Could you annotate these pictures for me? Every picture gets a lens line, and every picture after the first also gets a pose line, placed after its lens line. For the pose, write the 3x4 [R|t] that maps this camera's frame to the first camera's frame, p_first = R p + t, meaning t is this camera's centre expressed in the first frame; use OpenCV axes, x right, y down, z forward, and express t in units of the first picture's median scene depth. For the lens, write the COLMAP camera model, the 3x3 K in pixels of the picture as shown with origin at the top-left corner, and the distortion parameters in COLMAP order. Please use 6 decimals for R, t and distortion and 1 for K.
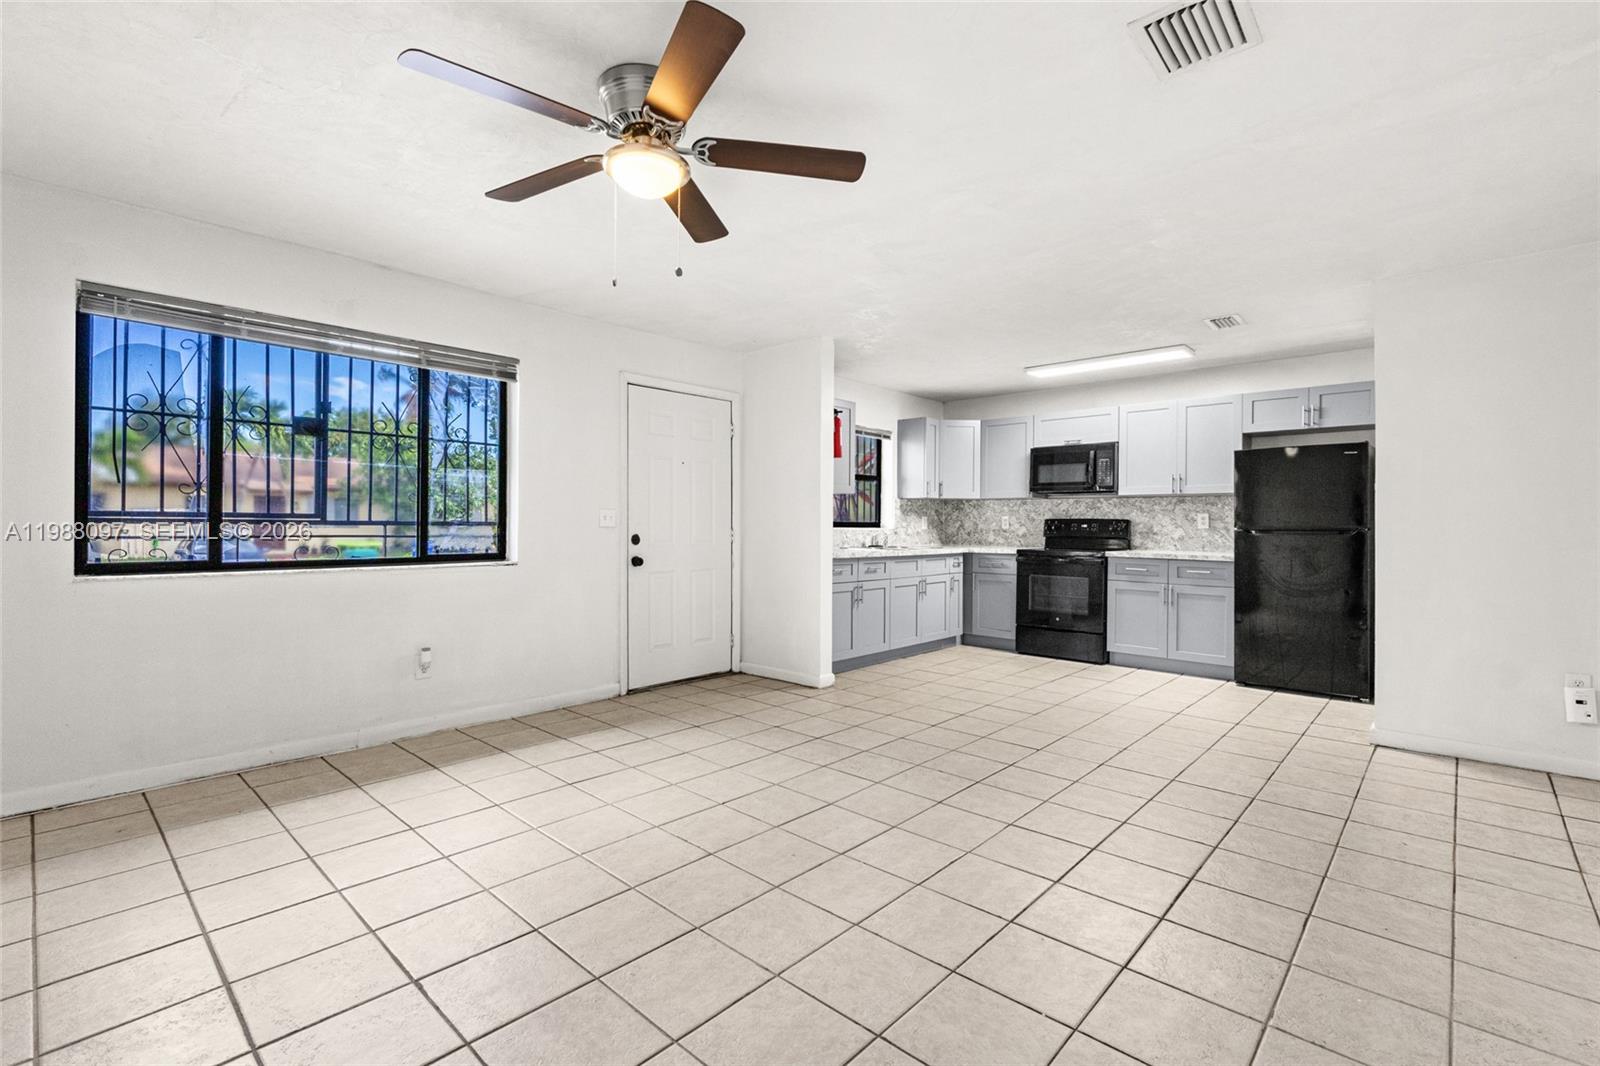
lens RADIAL K [[723.3, 0, 821.4], [0, 723.3, 529.1], [0, 0, 1]] dist [0.003762, 0.000628]
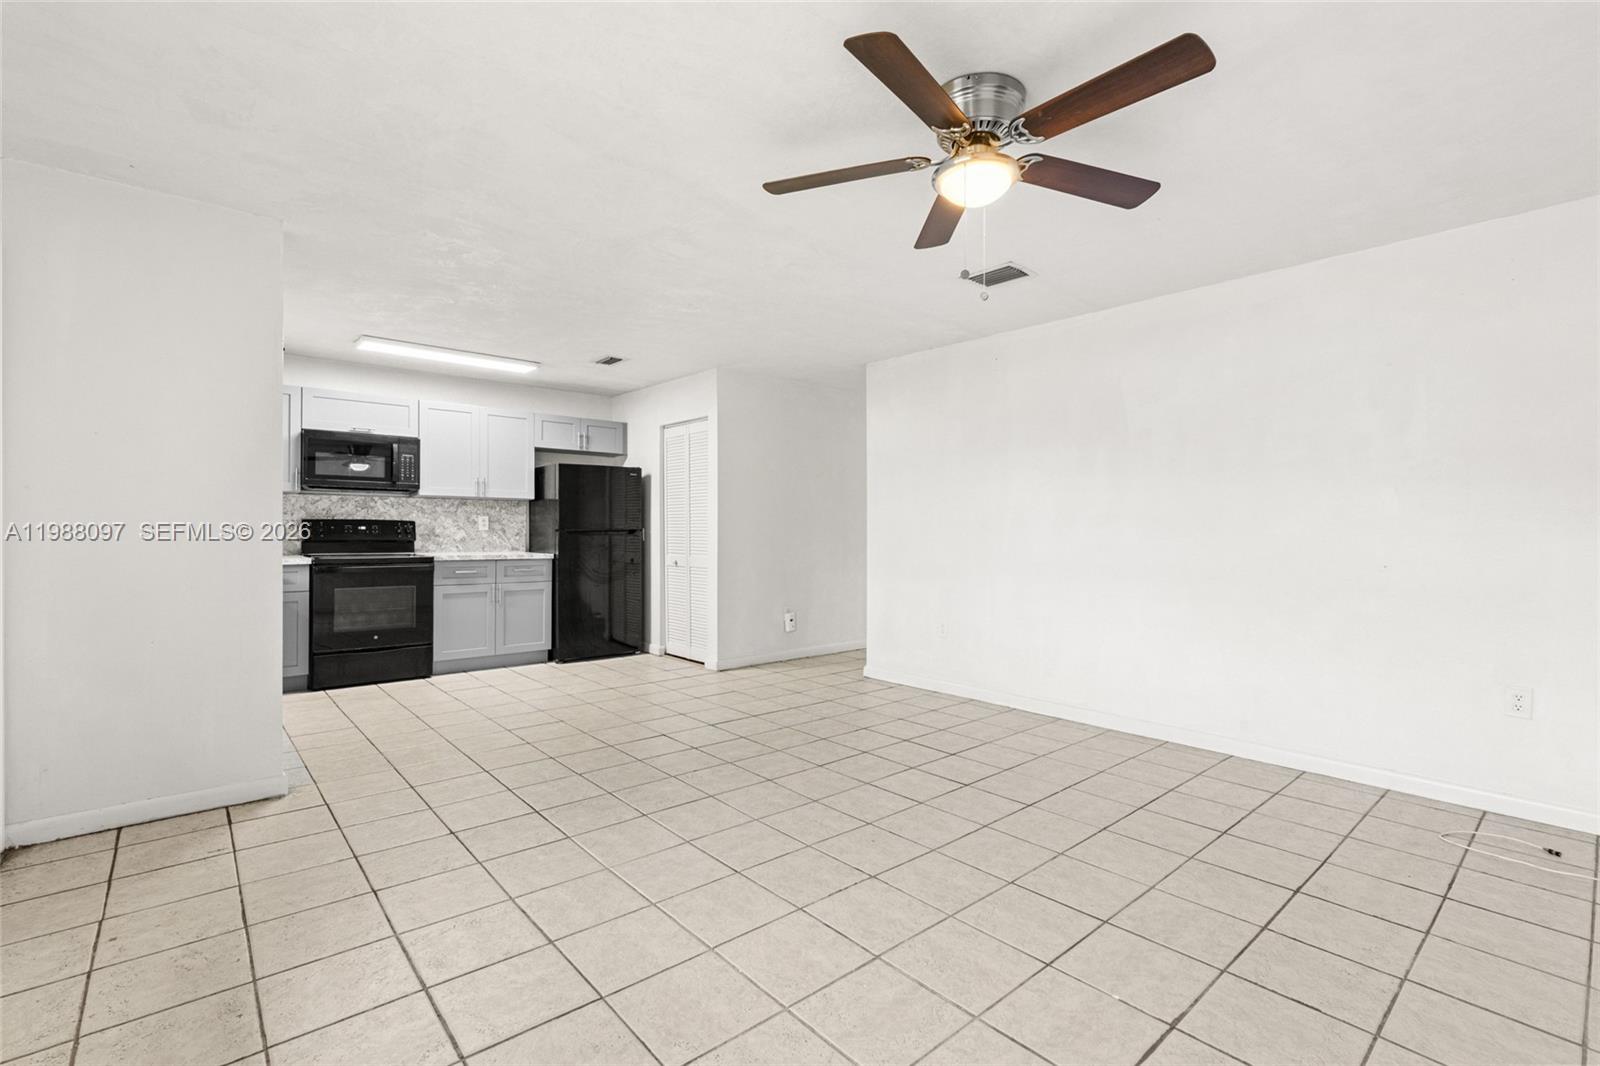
lens RADIAL K [[723.3, 0, 797.1], [0, 723.3, 521.4], [0, 0, 1]] dist [0.003762, 0.000628]
pose [[0.133976, 0.005384, 0.990970, -0.478072], [0.004240, 0.999973, -0.006006, -0.005237], [-0.990976, 0.005007, 0.133949, 0.417331]]
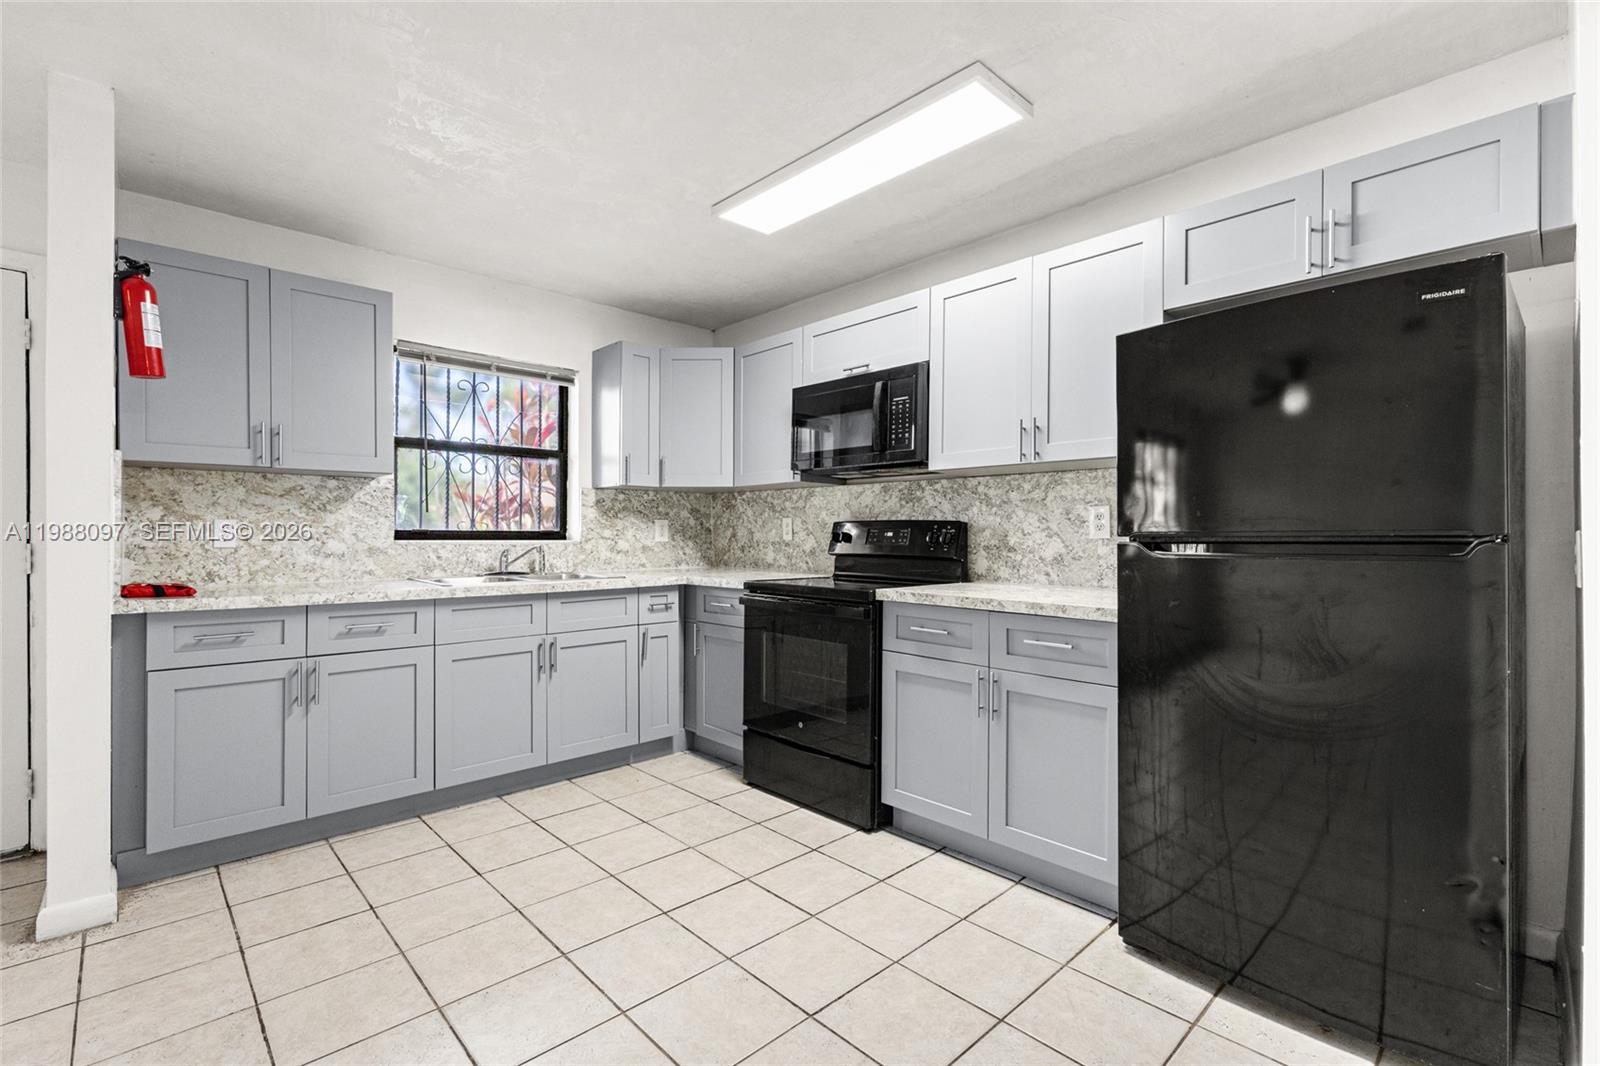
lens RADIAL K [[723.3, 0, 806.1], [0, 723.3, 525.8], [0, 0, 1]] dist [0.003762, 0.000628]
pose [[0.994892, -0.007323, -0.100682, 0.401871], [0.005362, 0.999791, -0.019726, -0.000583], [0.100806, 0.019085, 0.994723, 0.543519]]
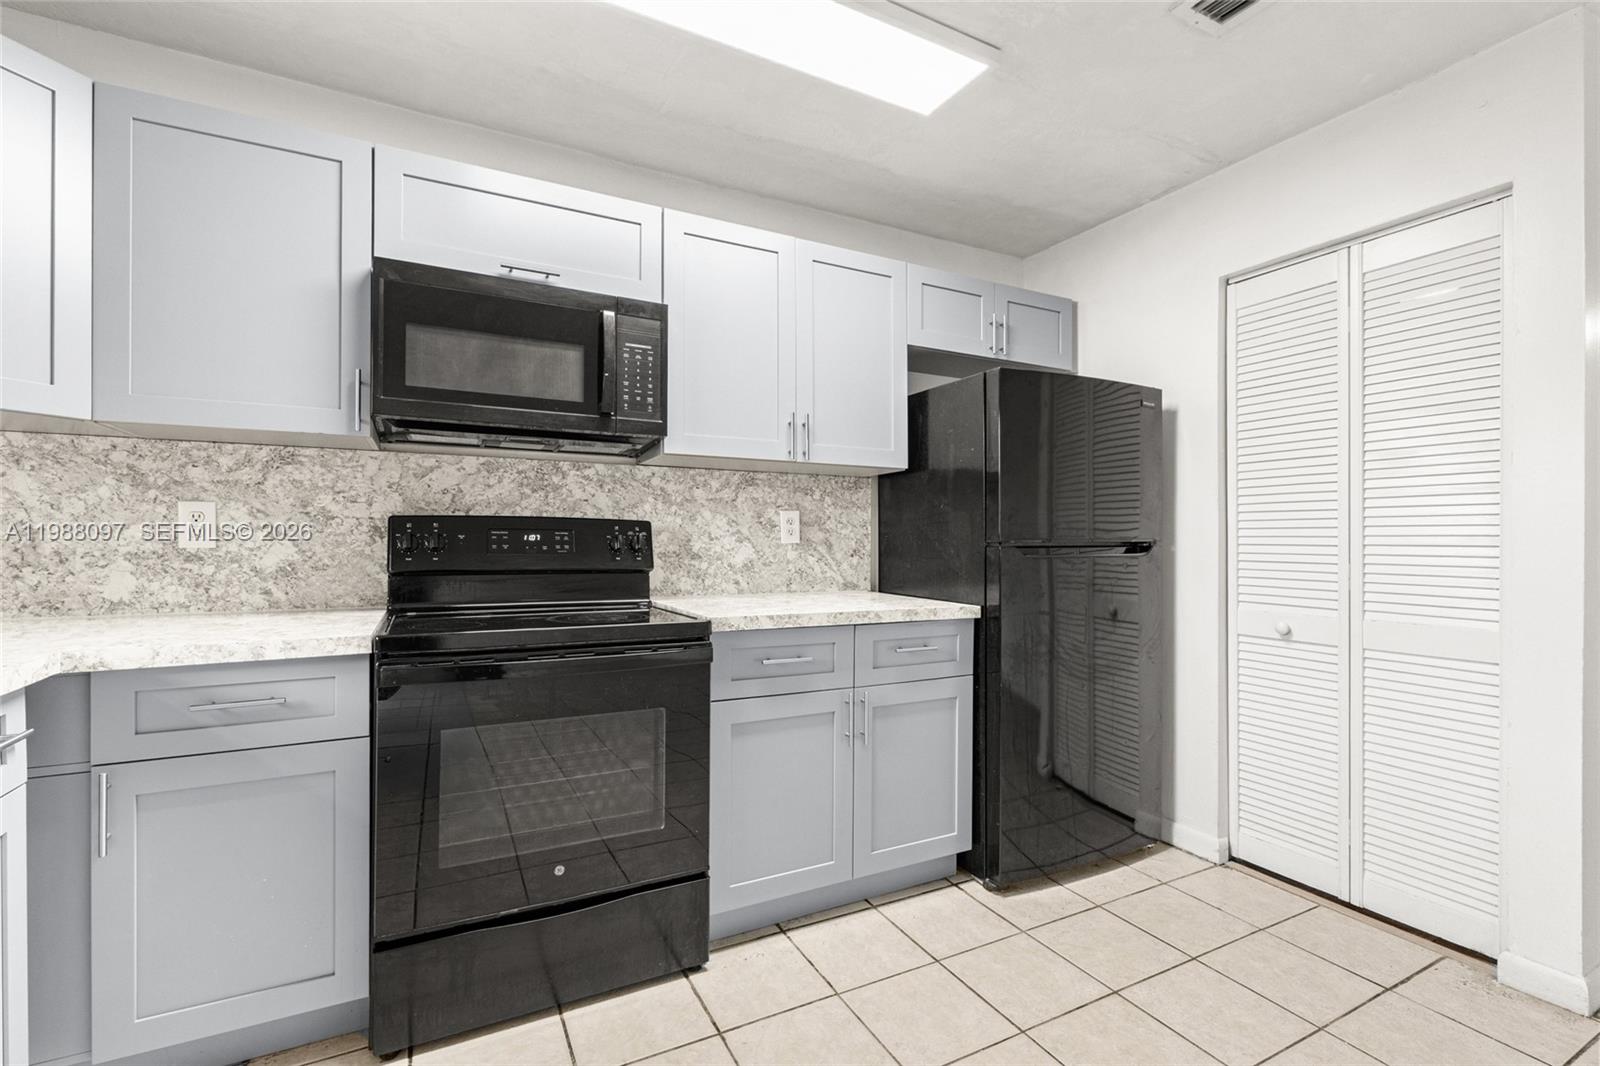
lens RADIAL K [[723.3, 0, 791.9], [0, 723.3, 534.3], [0, 0, 1]] dist [0.003762, 0.000628]
pose [[0.363459, 0.001265, 0.931609, 0.103790], [0.003816, 0.999989, -0.002847, -0.005207], [-0.931602, 0.004589, 0.363450, 0.861665]]
